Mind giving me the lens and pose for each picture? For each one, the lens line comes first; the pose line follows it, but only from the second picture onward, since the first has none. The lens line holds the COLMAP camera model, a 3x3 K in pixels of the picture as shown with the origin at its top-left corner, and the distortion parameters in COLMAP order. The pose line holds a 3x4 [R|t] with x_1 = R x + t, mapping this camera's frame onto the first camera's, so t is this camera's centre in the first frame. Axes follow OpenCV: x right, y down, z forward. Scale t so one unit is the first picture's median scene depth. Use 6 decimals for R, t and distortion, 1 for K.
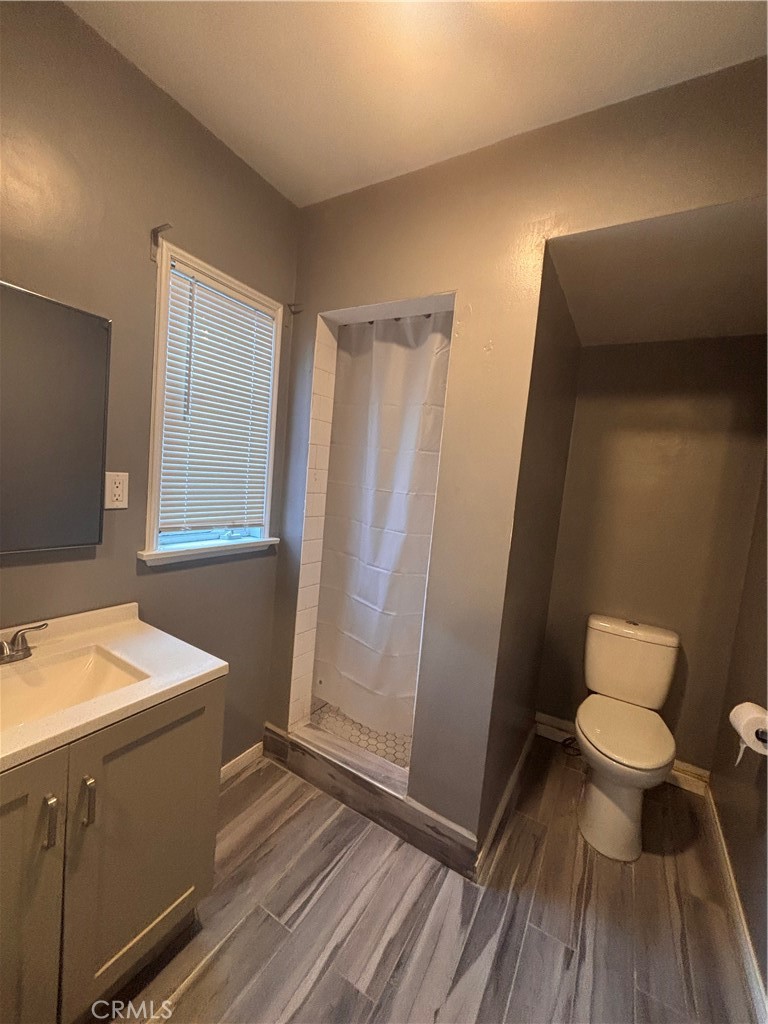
lens RADIAL K [[413.0, 0, 387.6], [0, 413.0, 509.8], [0, 0, 1]] dist [-0.002259, 0.002269]
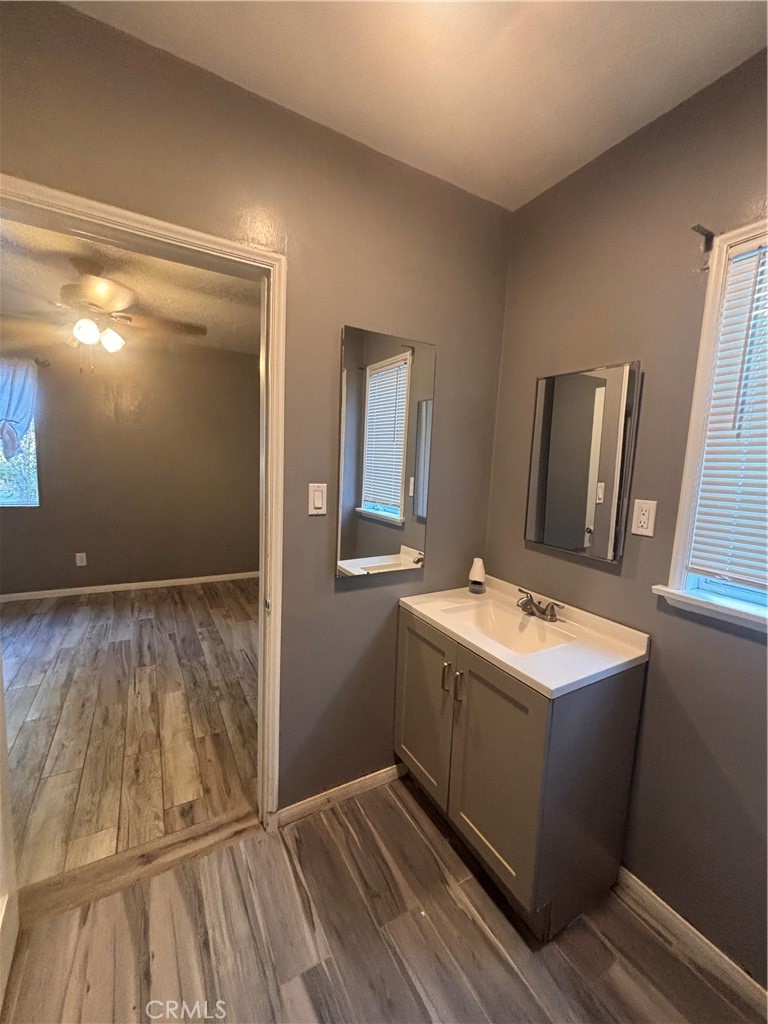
lens RADIAL K [[413.0, 0, 381.3], [0, 413.0, 511.6], [0, 0, 1]] dist [-0.002259, 0.002269]
pose [[-0.489441, -0.005006, -0.872022, 0.569856], [-0.162865, 0.982913, 0.085769, -0.043147], [0.856693, 0.184001, -0.481893, 0.931896]]
